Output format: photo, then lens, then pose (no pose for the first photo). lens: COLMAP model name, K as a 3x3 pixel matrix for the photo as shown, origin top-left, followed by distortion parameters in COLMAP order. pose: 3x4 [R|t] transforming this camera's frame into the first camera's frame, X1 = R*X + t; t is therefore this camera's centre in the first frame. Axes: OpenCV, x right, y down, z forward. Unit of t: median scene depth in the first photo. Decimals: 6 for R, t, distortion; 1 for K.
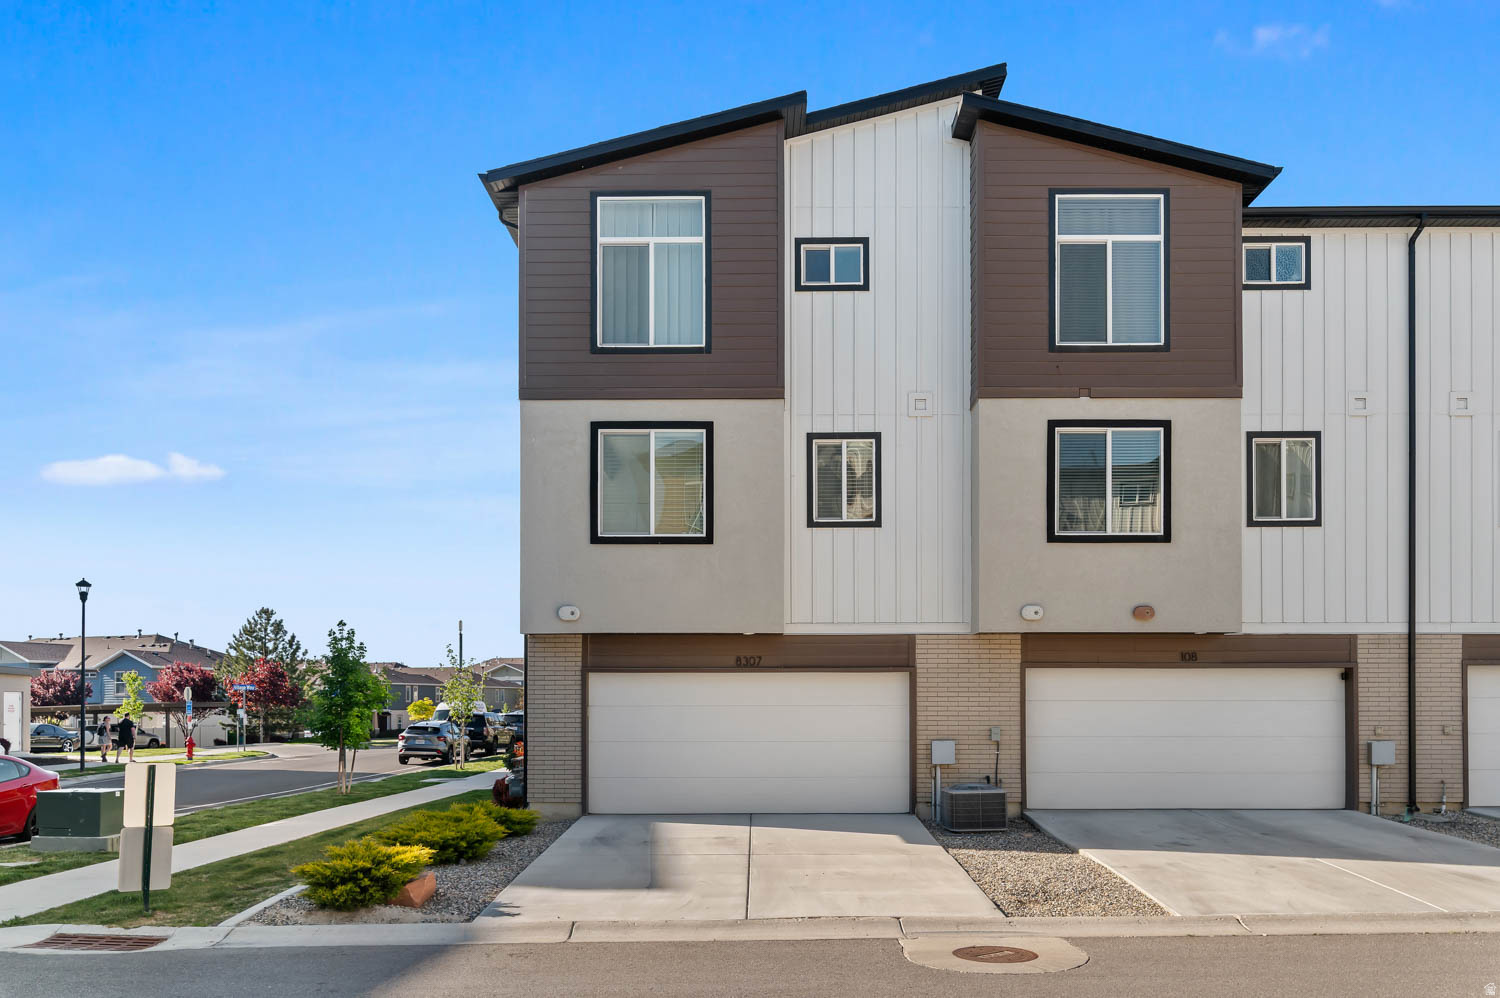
lens RADIAL K [[1068.0, 0, 752.0], [0, 1068.0, 553.2], [0, 0, 1]] dist [-0.004953, -0.003374]
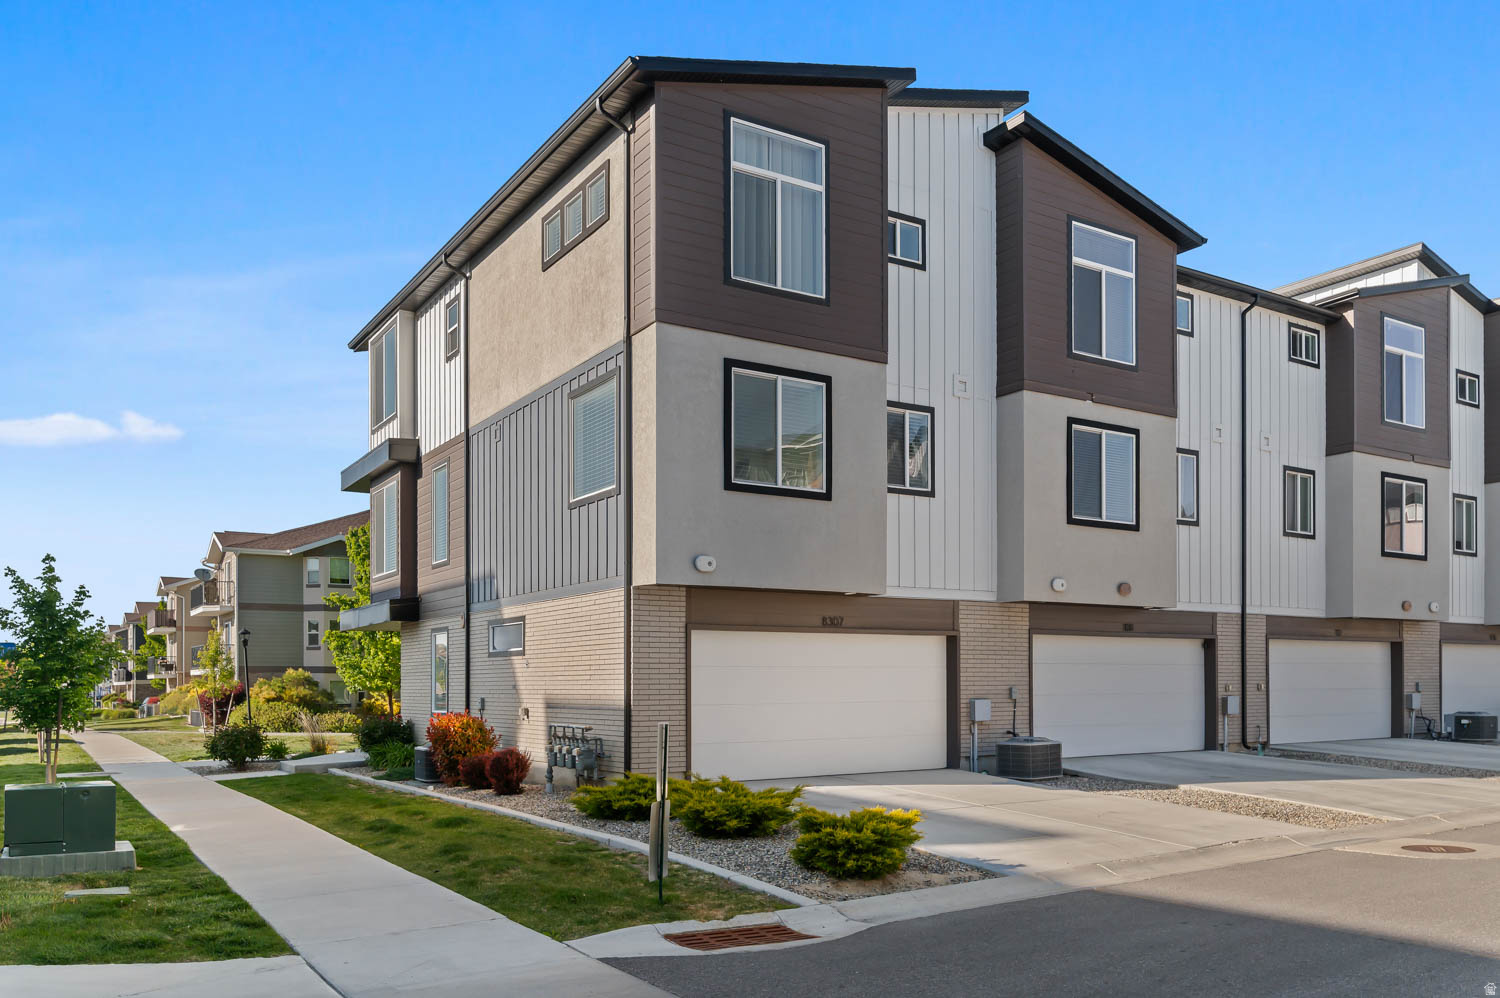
lens RADIAL K [[1132.4, 0, 747.6], [0, 1132.4, 522.7], [0, 0, 1]] dist [-0.005466, -0.003136]
pose [[0.843187, 0.072571, 0.532699, -0.634004], [-0.072065, 0.997162, -0.021777, 0.038123], [-0.532768, -0.020027, 0.846024, 0.155160]]
